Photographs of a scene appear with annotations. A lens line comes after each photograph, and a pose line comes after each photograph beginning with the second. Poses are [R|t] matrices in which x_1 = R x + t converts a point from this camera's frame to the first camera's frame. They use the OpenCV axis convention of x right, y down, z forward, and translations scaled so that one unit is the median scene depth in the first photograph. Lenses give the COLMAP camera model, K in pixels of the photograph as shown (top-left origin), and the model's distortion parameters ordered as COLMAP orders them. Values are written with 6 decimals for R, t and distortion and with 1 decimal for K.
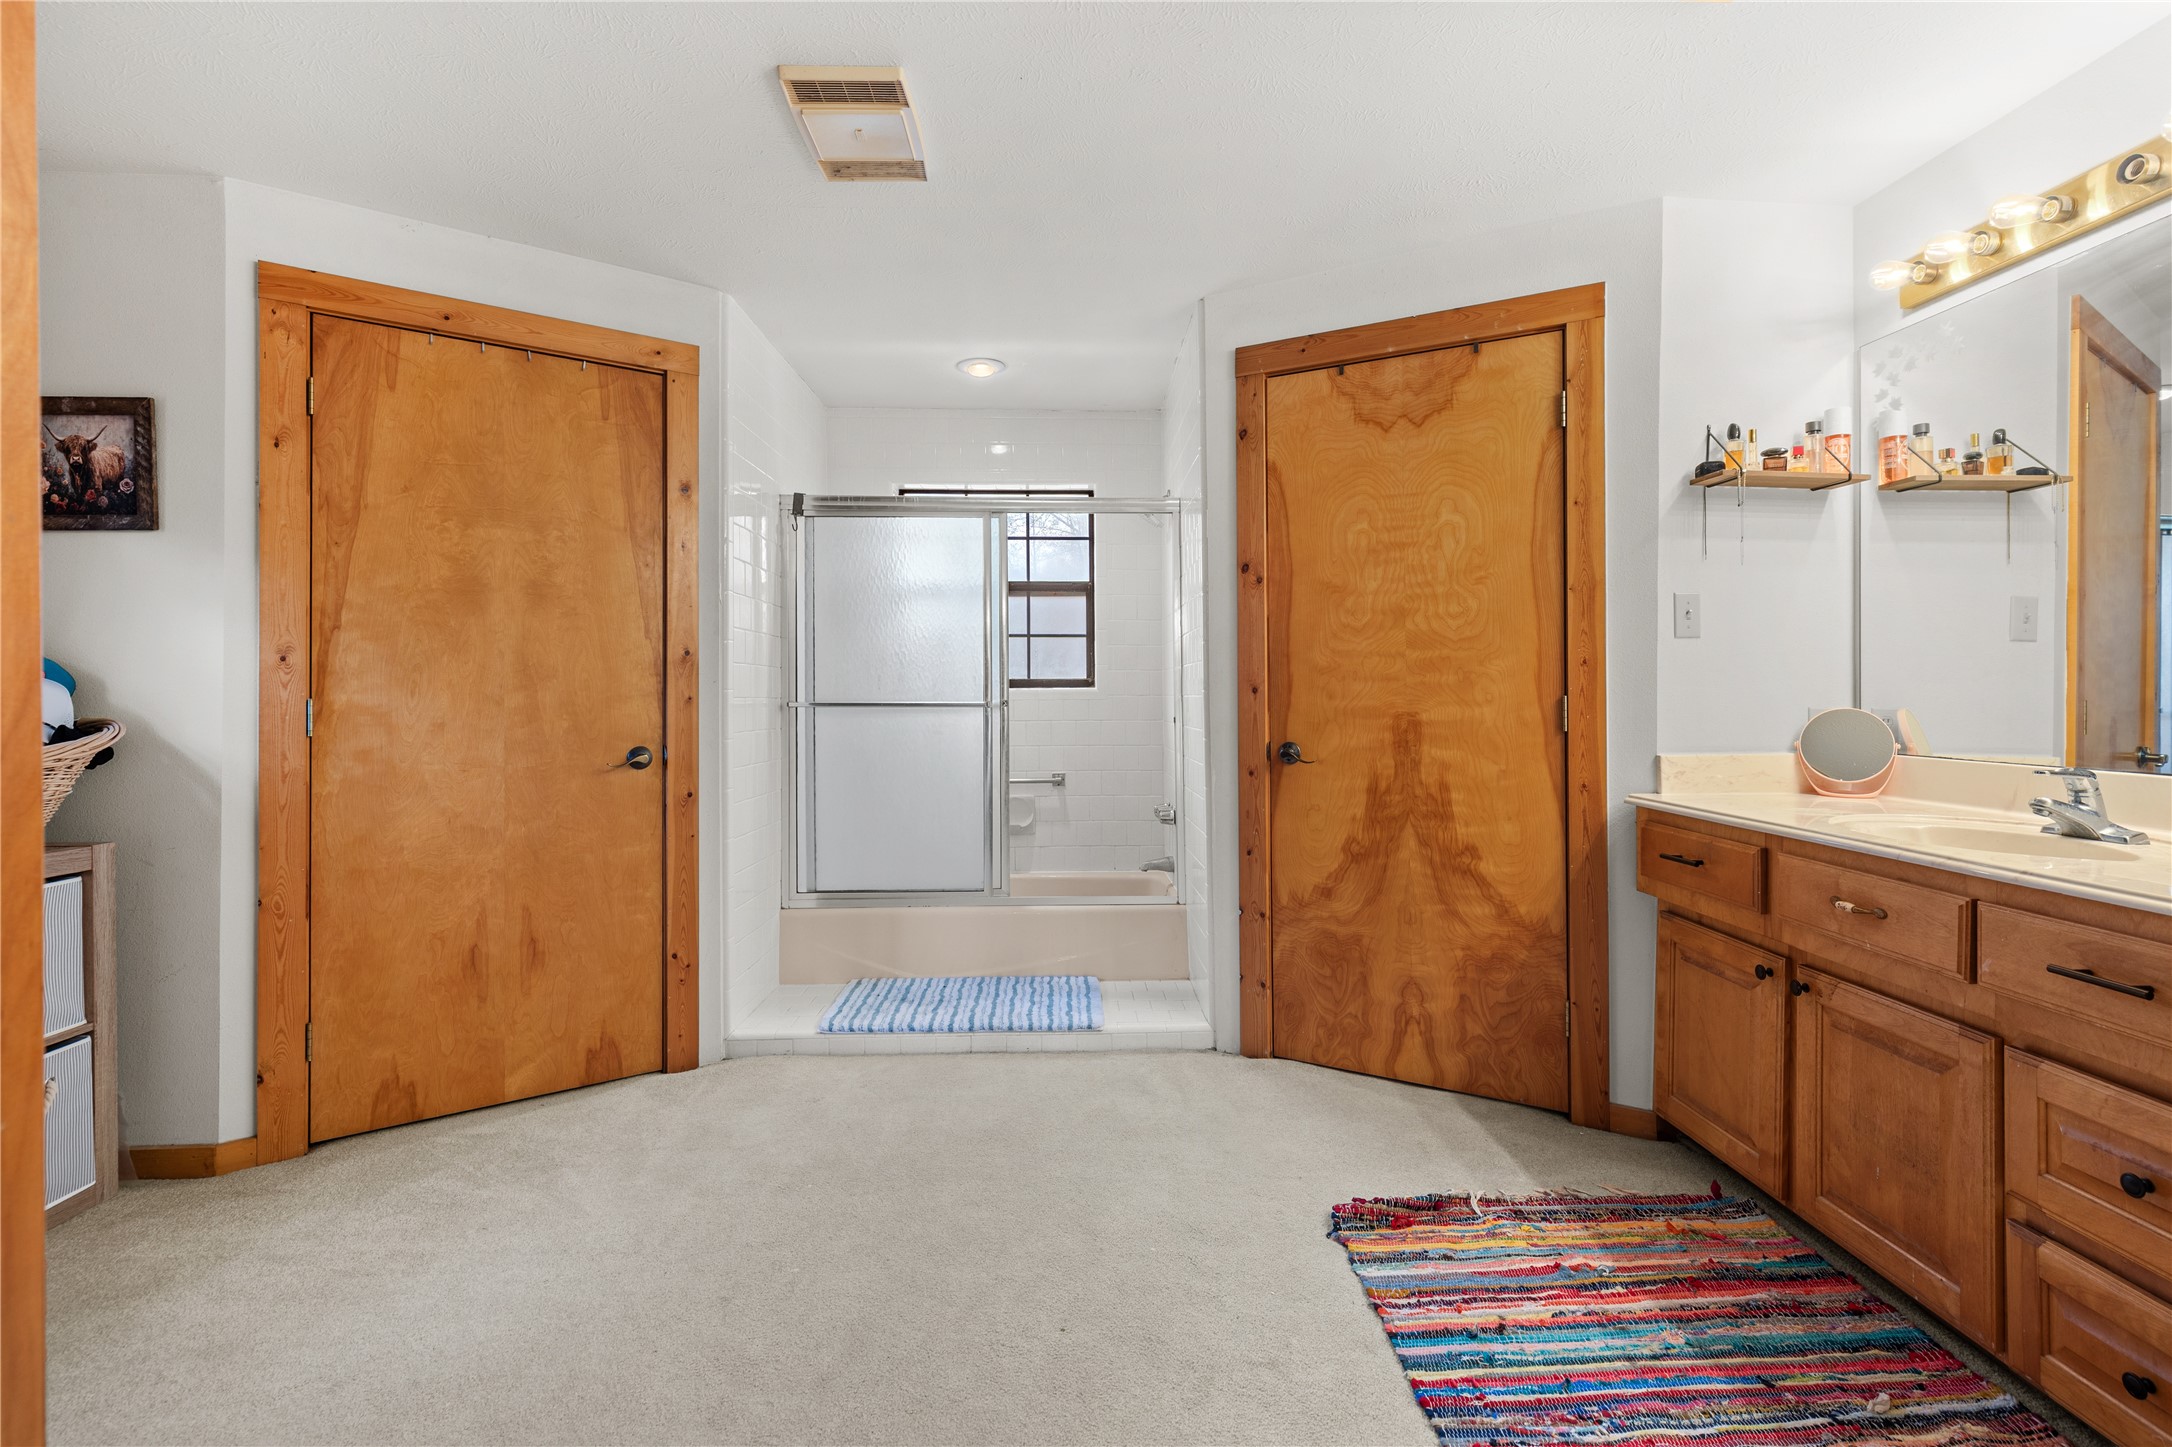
lens RADIAL K [[973.8, 0, 1091.9], [0, 973.8, 724.4], [0, 0, 1]] dist [0.000177, 0.000304]
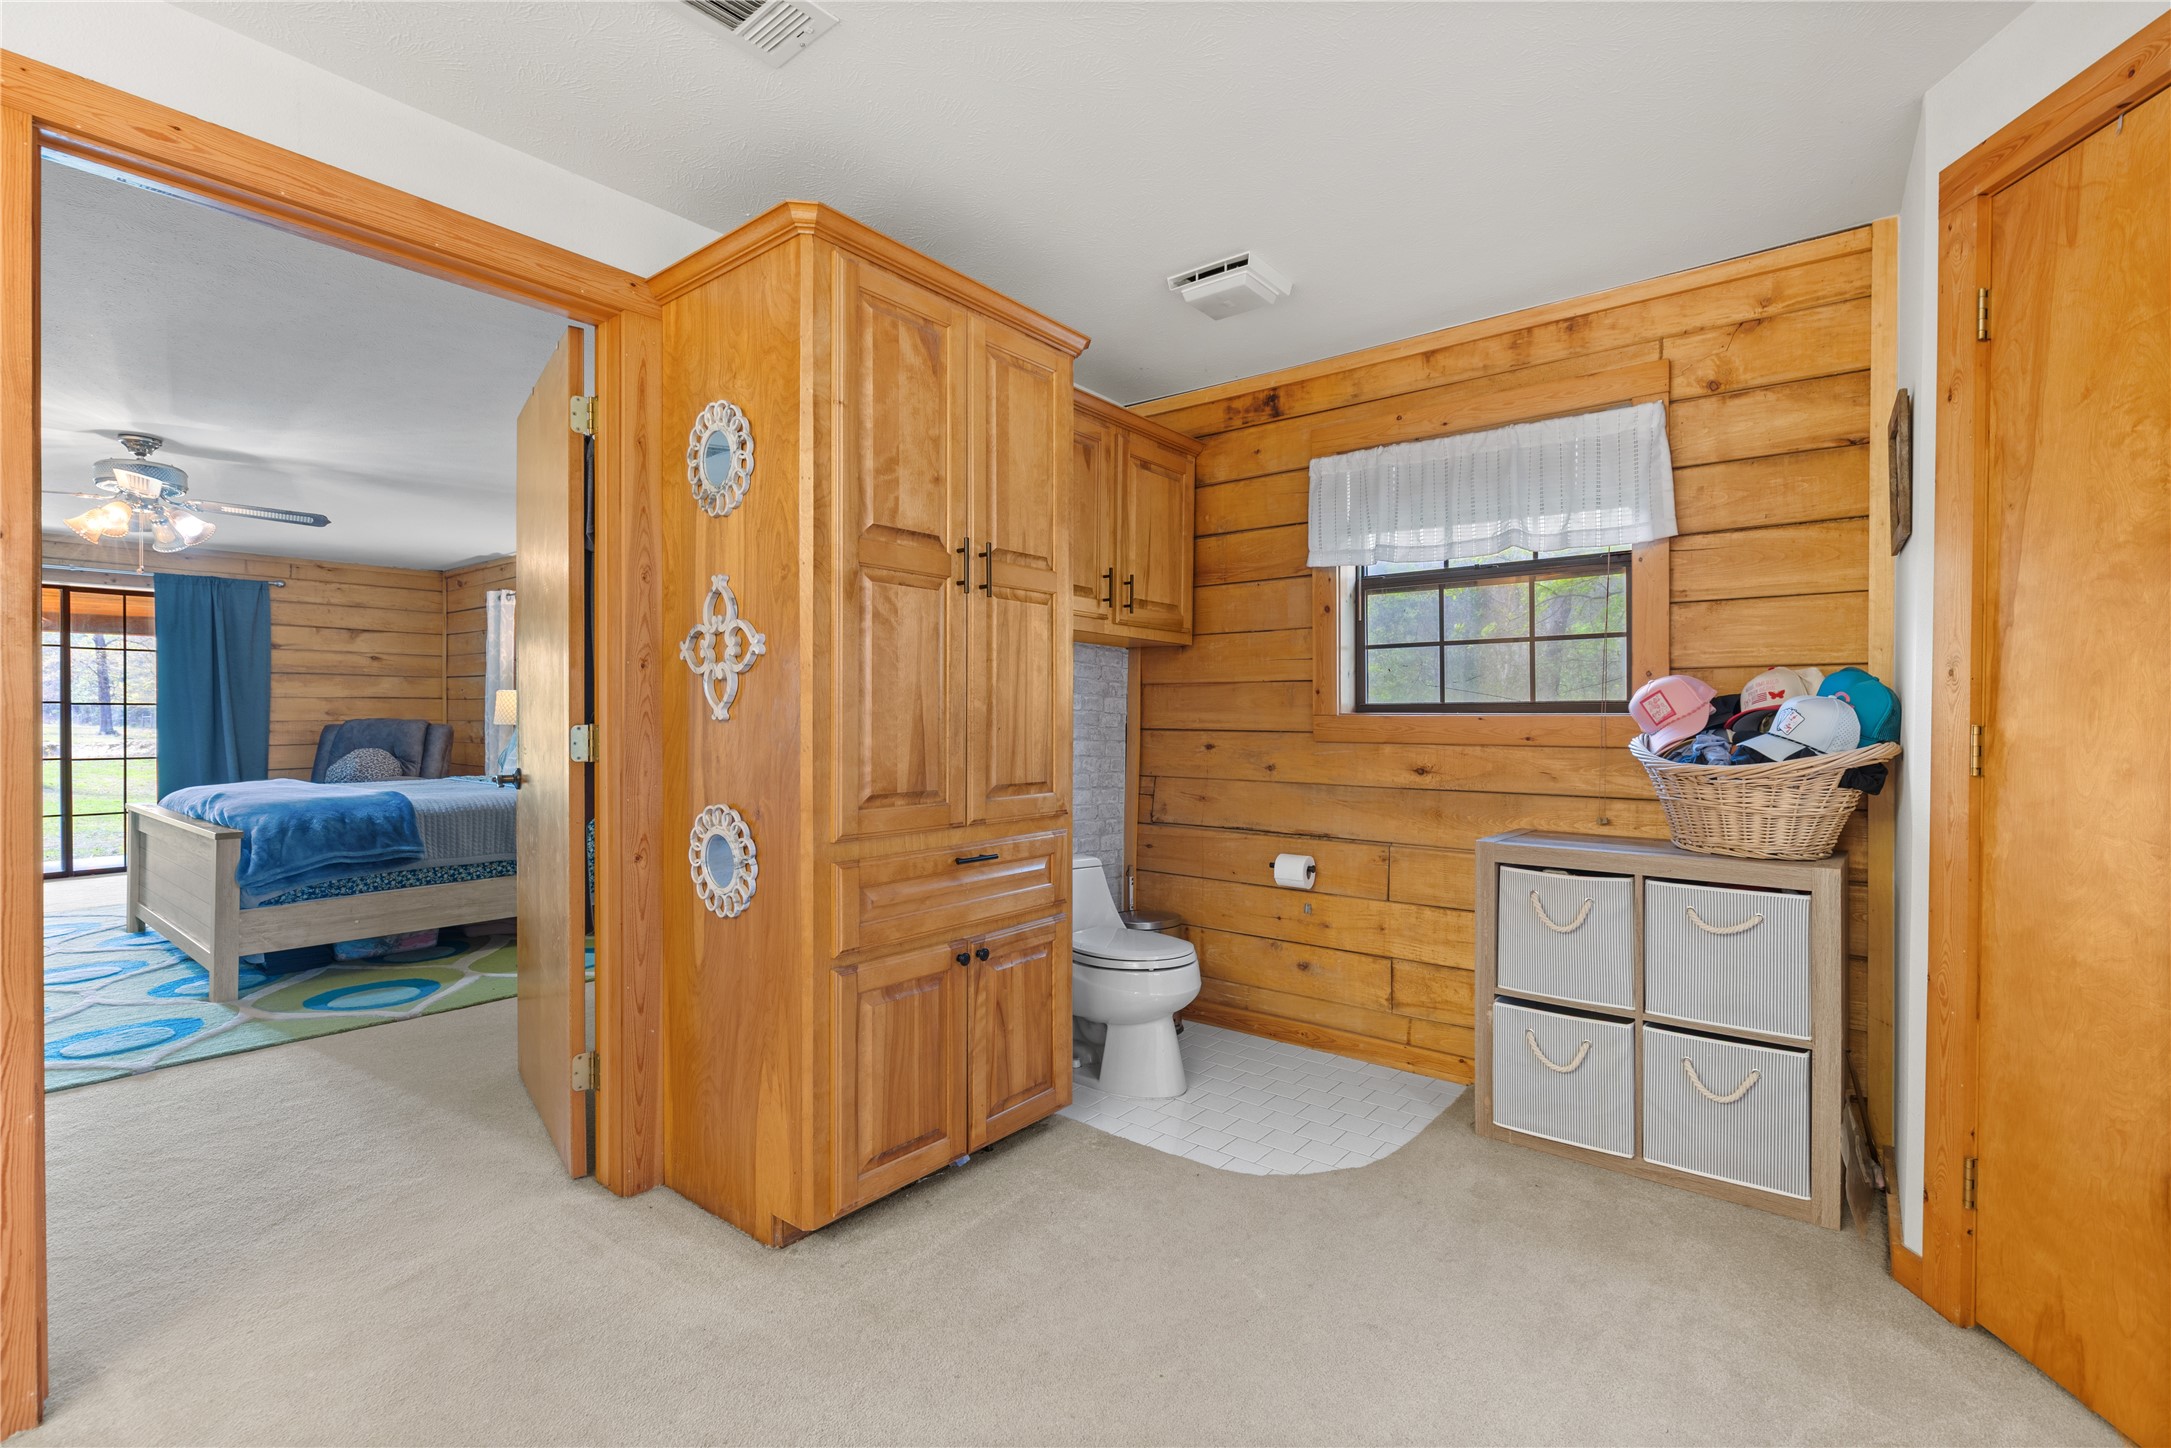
lens RADIAL K [[973.4, 0, 1084.2], [0, 973.4, 708.8], [0, 0, 1]] dist [0.000177, 0.000304]
pose [[-0.655472, 0.013385, -0.755101, 0.194984], [0.000471, 0.999850, 0.017314, -0.049908], [0.755219, 0.010994, -0.655380, 0.935271]]
